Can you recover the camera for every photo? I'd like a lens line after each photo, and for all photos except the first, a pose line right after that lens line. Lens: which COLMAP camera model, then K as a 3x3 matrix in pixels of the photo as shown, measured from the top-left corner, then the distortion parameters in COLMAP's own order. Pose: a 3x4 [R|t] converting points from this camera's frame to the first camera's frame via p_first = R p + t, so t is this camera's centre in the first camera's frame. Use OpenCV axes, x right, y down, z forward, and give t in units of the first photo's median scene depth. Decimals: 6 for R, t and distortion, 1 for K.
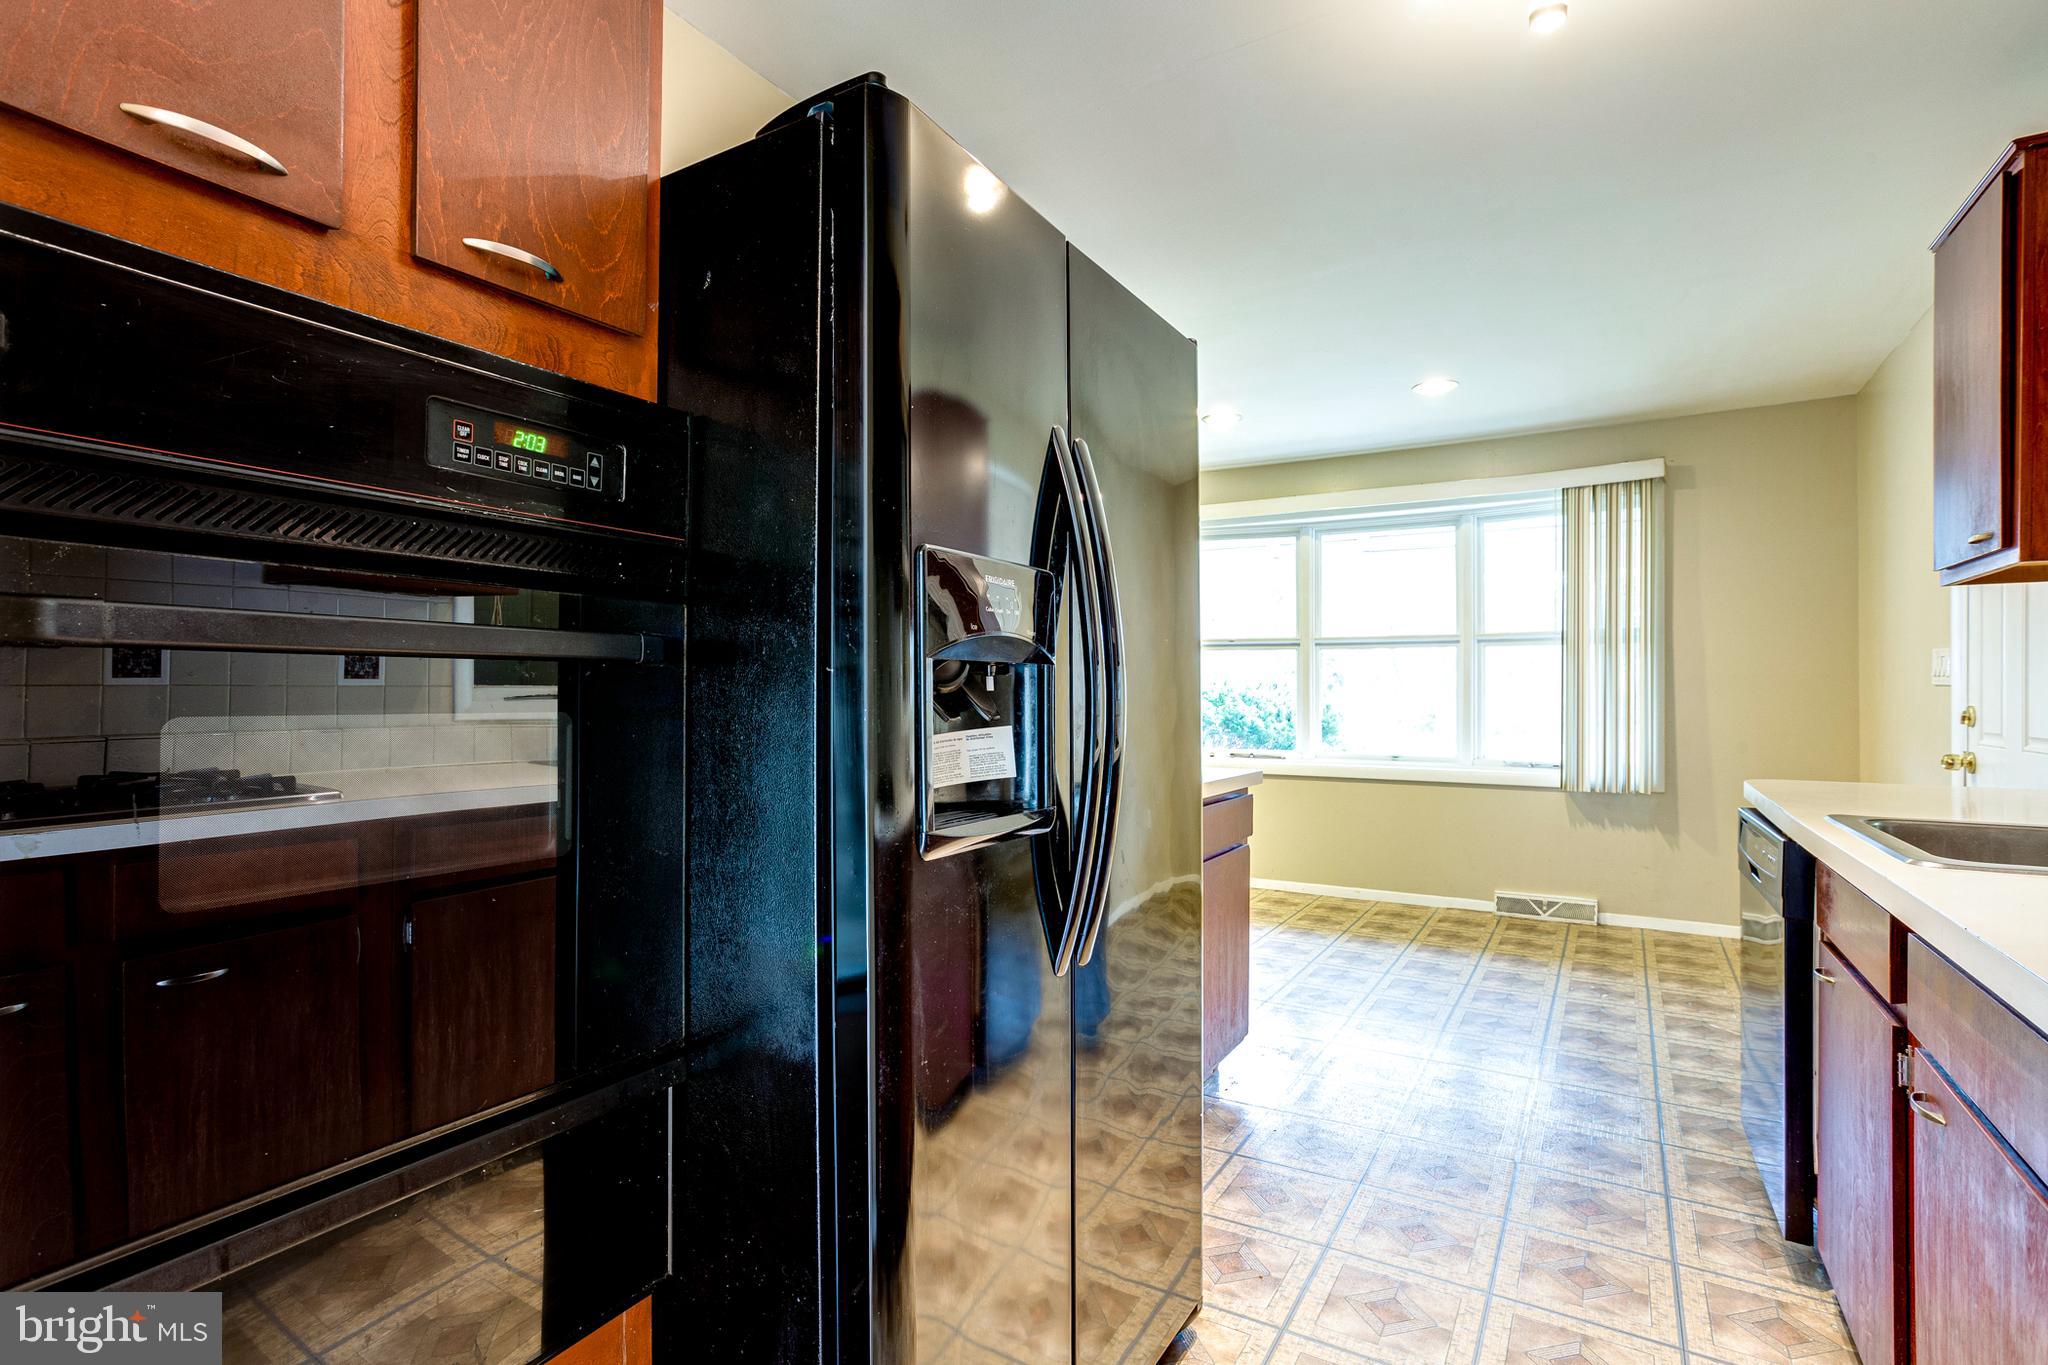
lens RADIAL K [[966.3, 0, 1033.8], [0, 966.3, 683.1], [0, 0, 1]] dist [-0.009230, 0.004257]
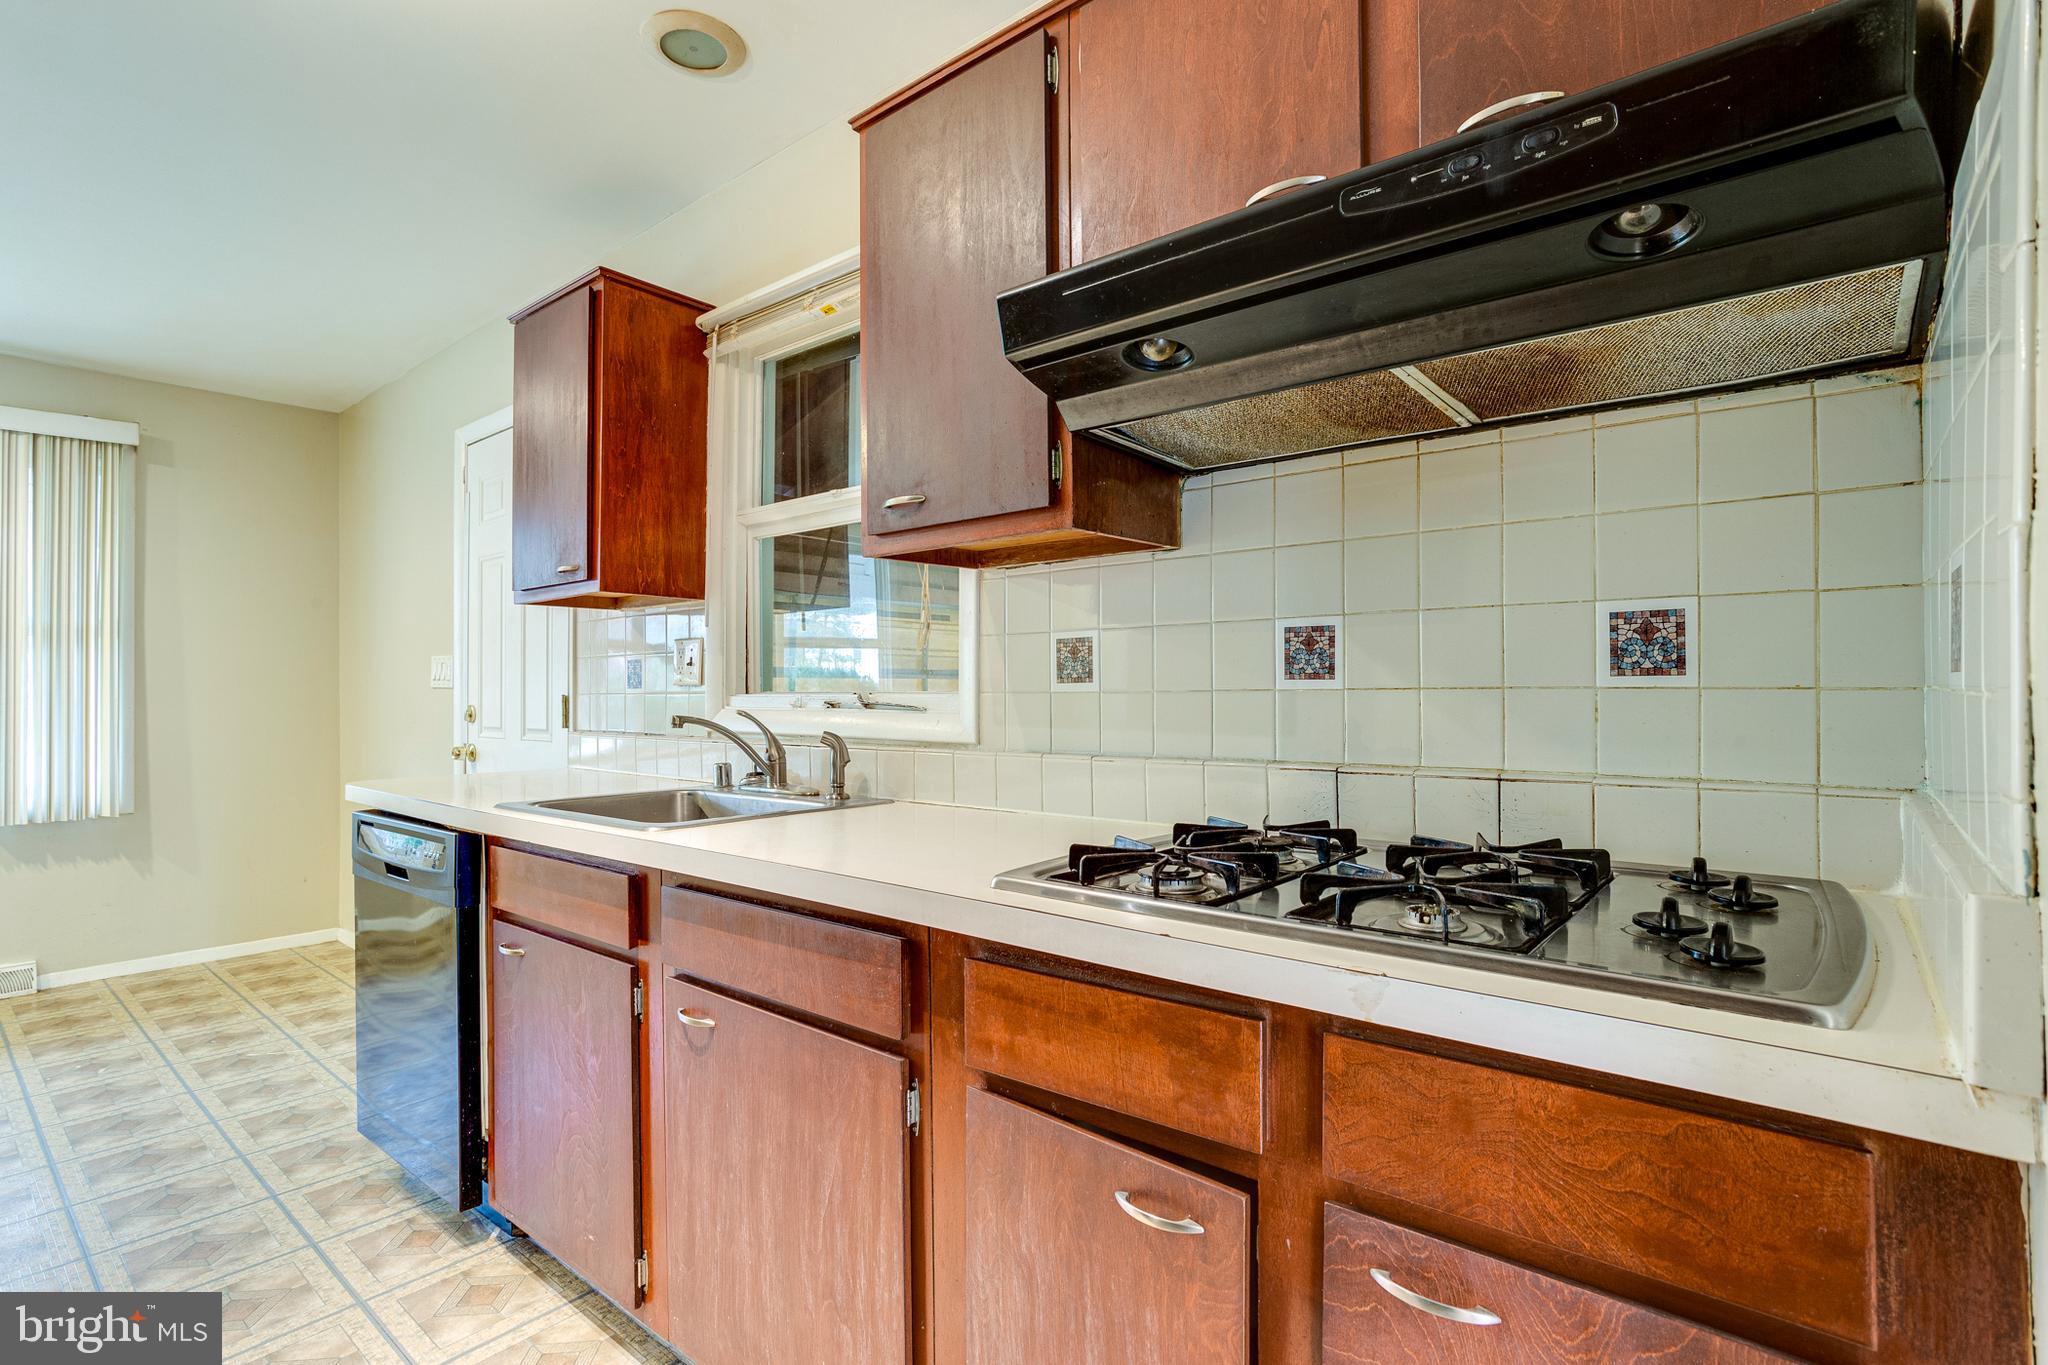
lens RADIAL K [[966.3, 0, 1015.3], [0, 966.3, 685.1], [0, 0, 1]] dist [-0.009230, 0.004257]
pose [[0.171501, 0.003724, 0.985177, -0.056120], [-0.001637, 0.999993, -0.003495, 0.001316], [-0.985183, -0.001013, 0.171505, 0.079450]]
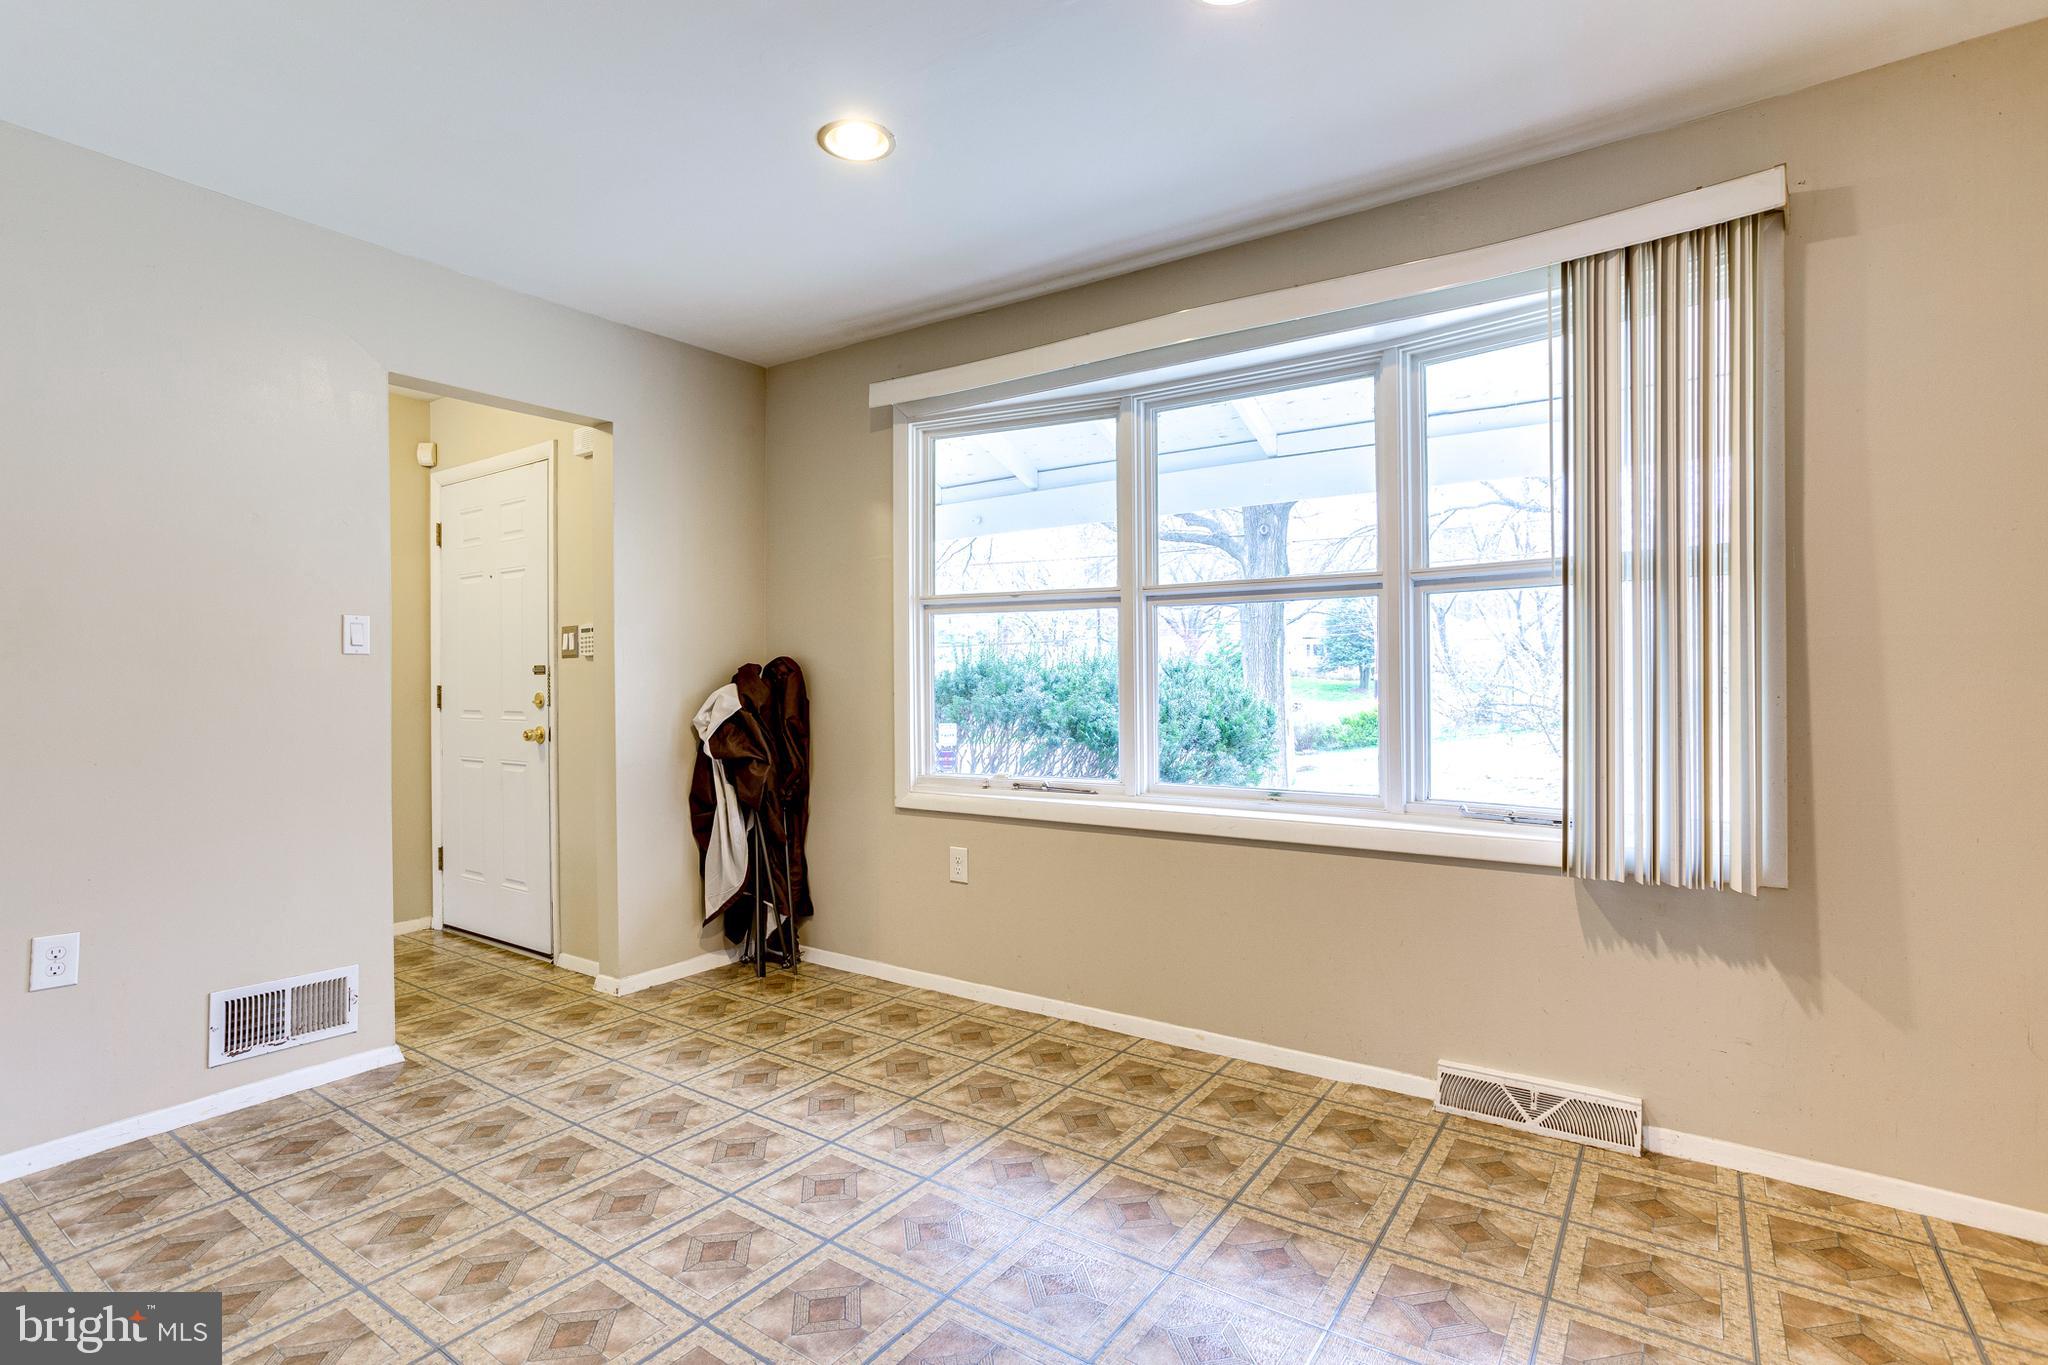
lens RADIAL K [[966.3, 0, 1012.6], [0, 966.3, 677.3], [0, 0, 1]] dist [-0.009230, 0.004257]
pose [[0.997969, -0.010986, -0.062744, 0.312319], [0.011447, 0.999910, 0.006981, 0.003242], [0.062661, -0.007685, 0.998005, 0.515673]]
